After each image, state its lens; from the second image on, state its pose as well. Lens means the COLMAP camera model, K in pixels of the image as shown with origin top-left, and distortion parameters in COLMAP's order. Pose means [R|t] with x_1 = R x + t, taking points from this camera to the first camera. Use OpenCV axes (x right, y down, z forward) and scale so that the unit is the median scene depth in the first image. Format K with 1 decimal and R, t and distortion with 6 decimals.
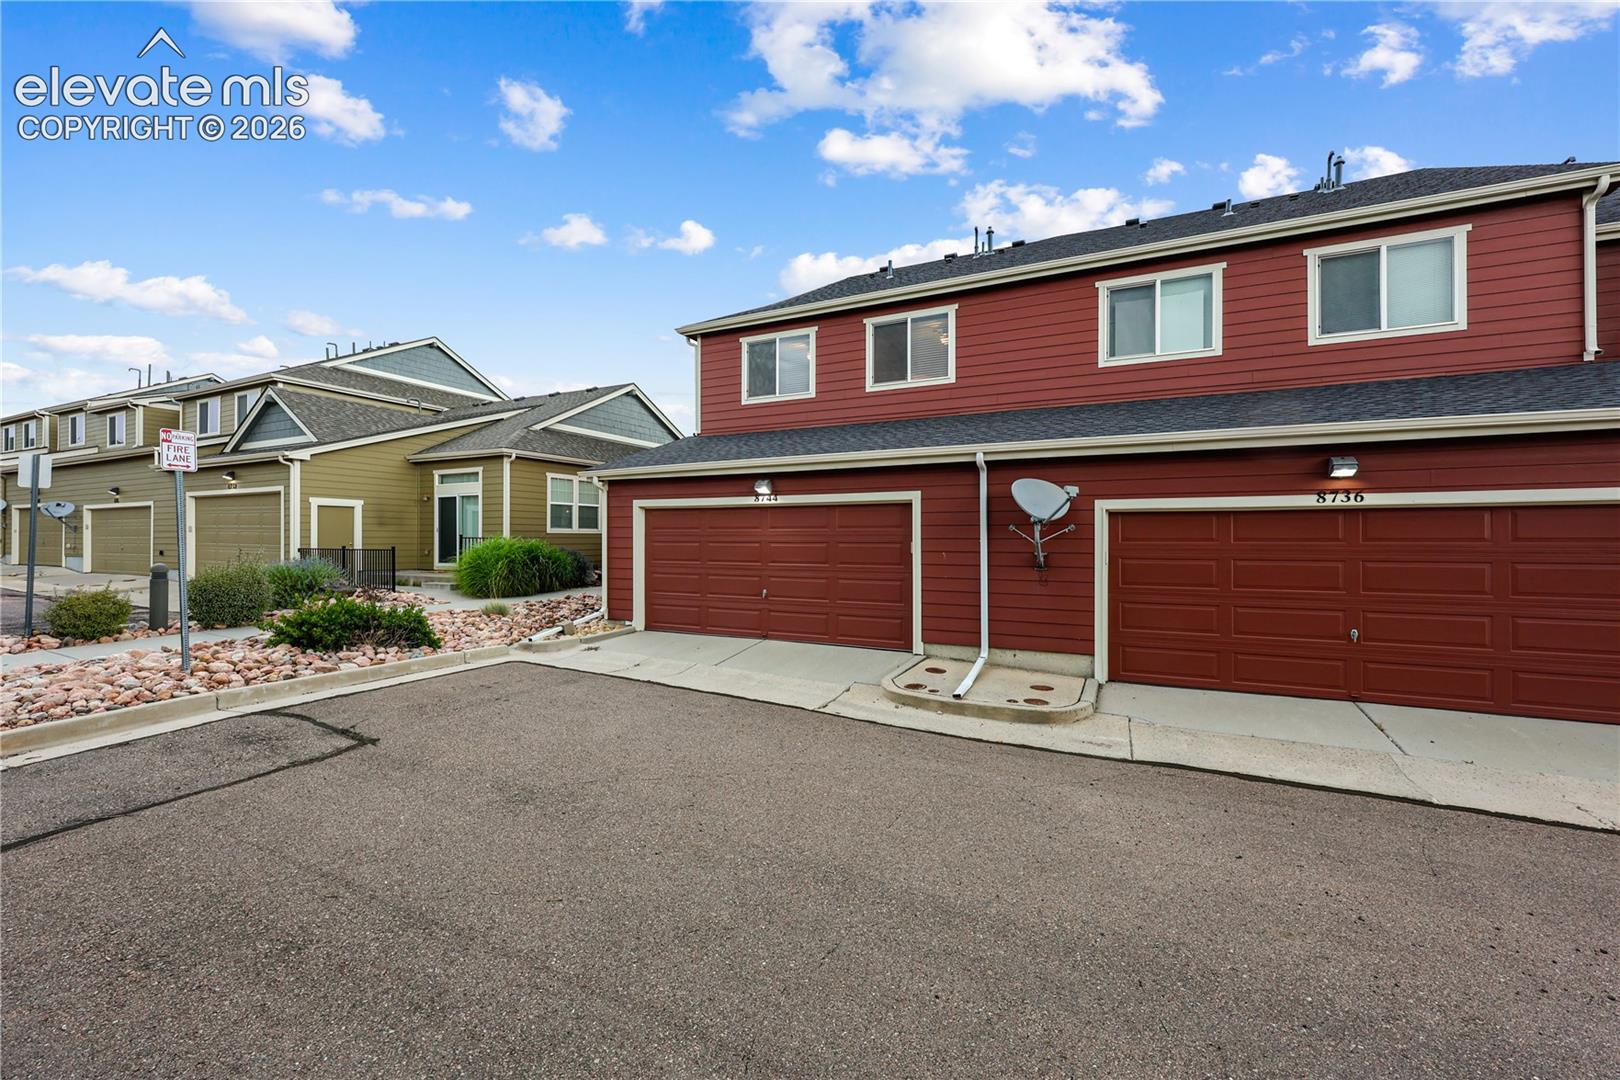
lens RADIAL K [[650.0, 0, 848.0], [0, 650.0, 540.7], [0, 0, 1]] dist [-0.000577, -0.001108]
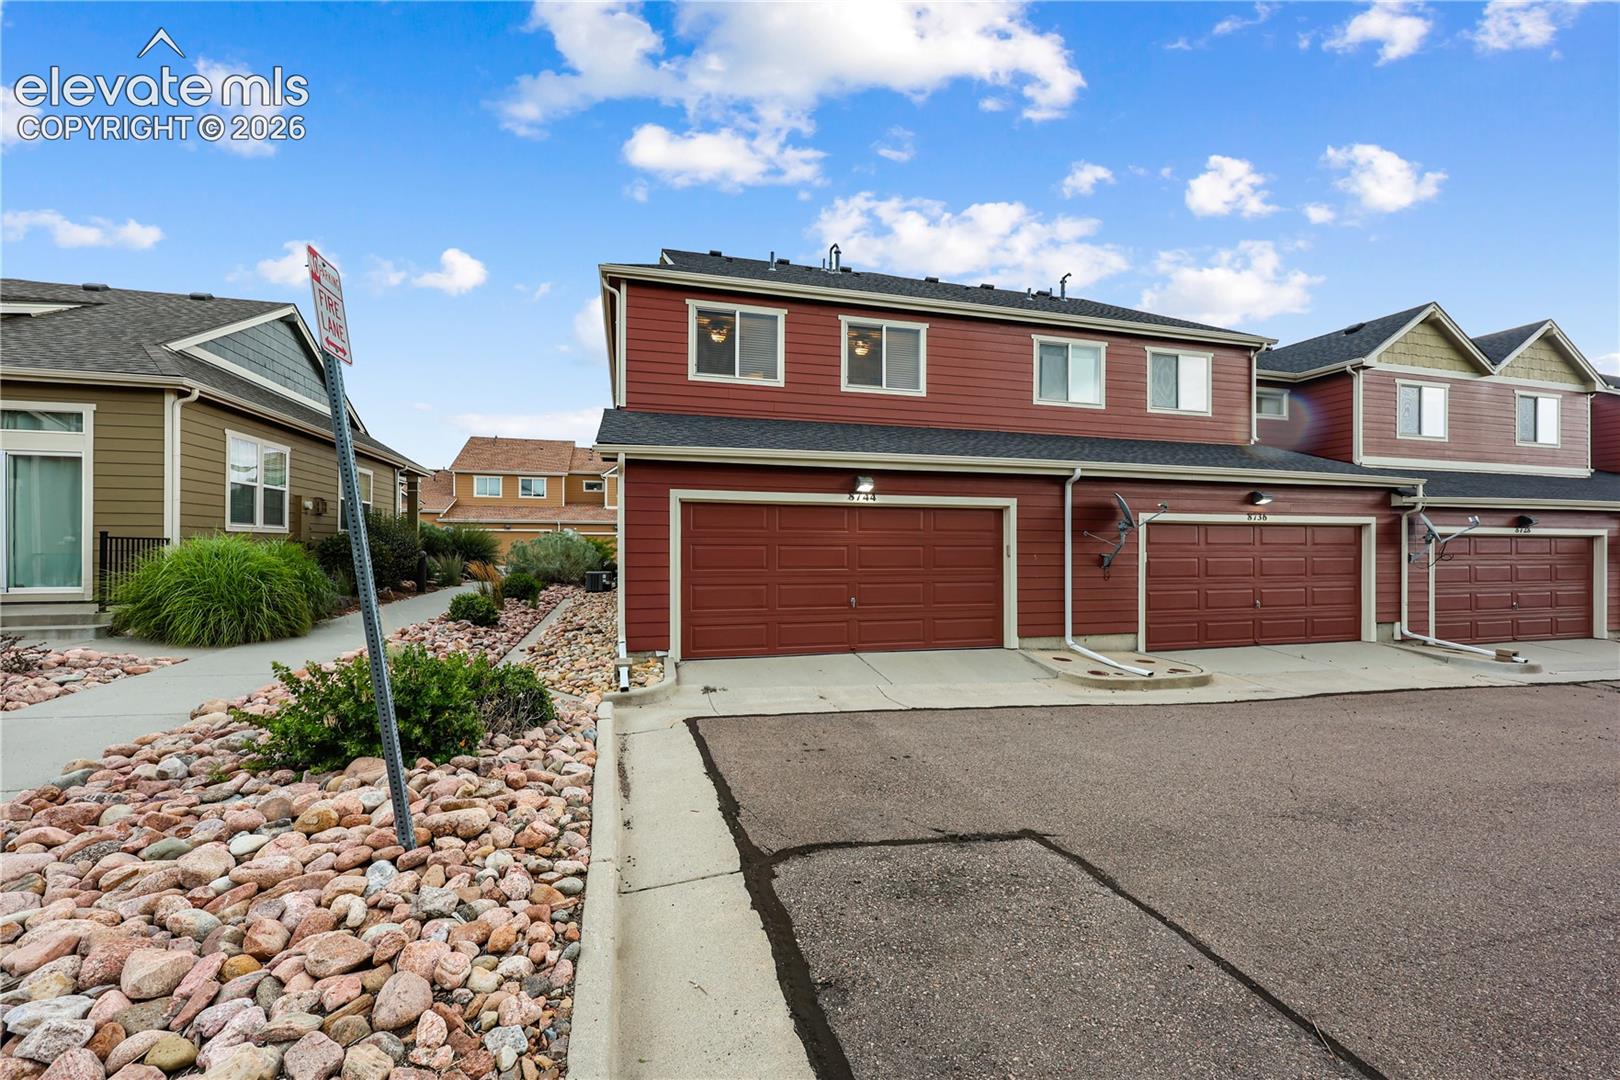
lens RADIAL K [[650.0, 0, 806.1], [0, 650.0, 542.0], [0, 0, 1]] dist [-0.000577, -0.001108]
pose [[0.761810, 0.003631, 0.647790, -0.763894], [-0.001091, 0.999990, -0.004322, 0.001506], [-0.647799, 0.002586, 0.761807, 0.353697]]
